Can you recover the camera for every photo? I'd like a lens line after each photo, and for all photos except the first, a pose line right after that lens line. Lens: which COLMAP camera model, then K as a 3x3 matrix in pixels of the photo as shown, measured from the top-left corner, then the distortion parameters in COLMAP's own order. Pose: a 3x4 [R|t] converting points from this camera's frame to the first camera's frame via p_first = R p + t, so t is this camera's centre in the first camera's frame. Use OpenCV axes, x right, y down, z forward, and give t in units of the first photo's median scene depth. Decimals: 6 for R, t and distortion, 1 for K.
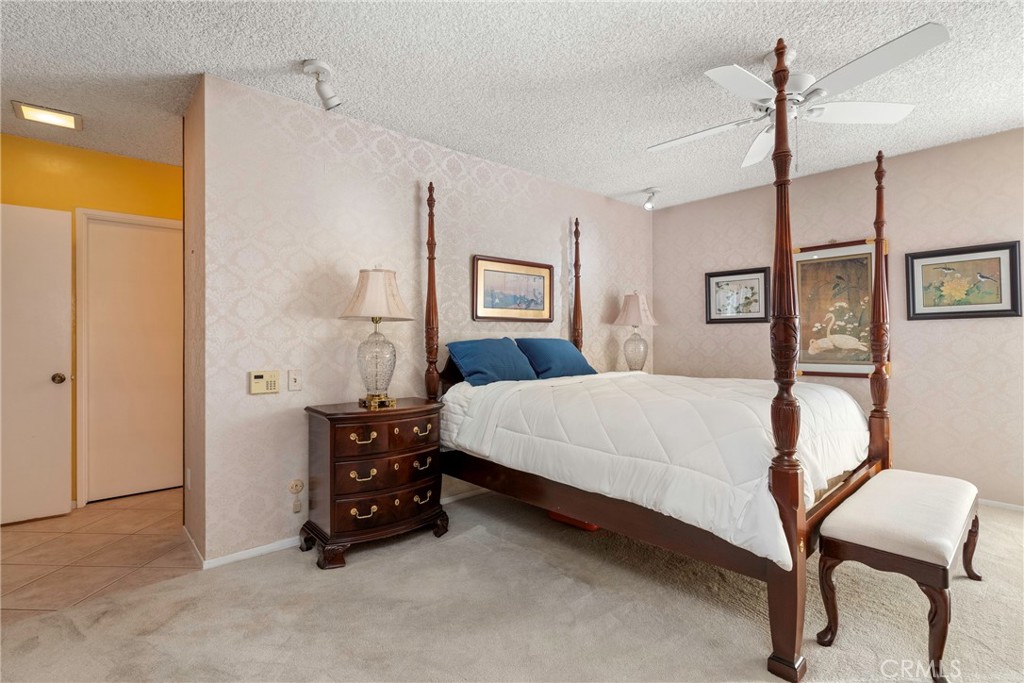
lens RADIAL K [[487.2, 0, 508.0], [0, 487.2, 337.4], [0, 0, 1]] dist [-0.015258, 0.001102]
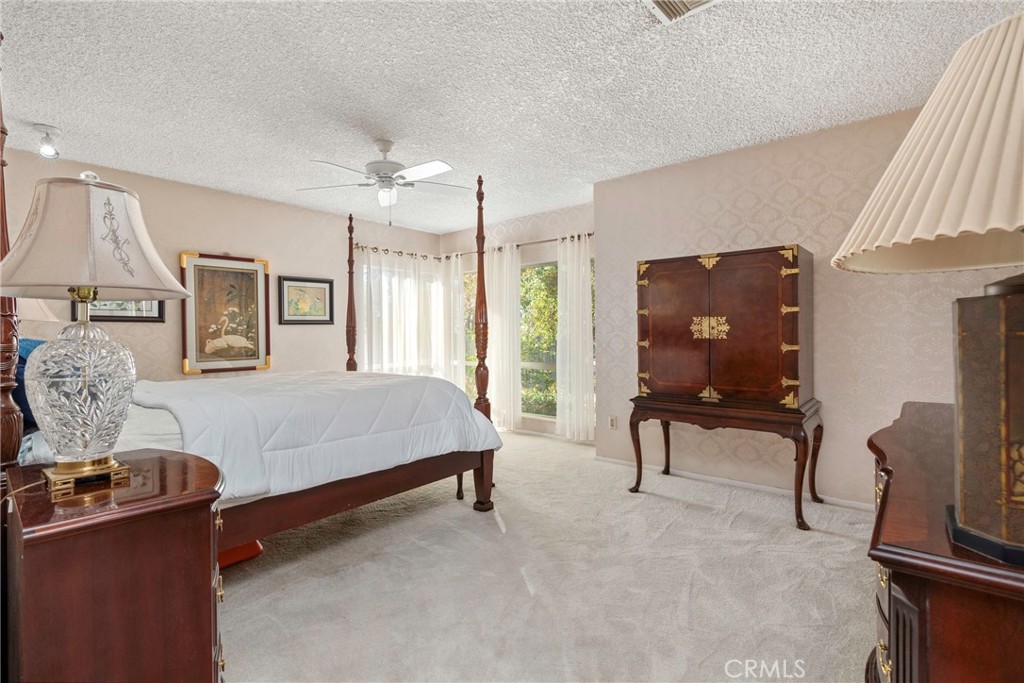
lens RADIAL K [[487.2, 0, 505.0], [0, 487.2, 338.5], [0, 0, 1]] dist [-0.015258, 0.001102]
pose [[-0.114177, 0.004894, 0.993448, -0.553733], [0.011029, 0.999932, -0.003658, 0.014092], [-0.993399, 0.010539, -0.114223, 0.481477]]
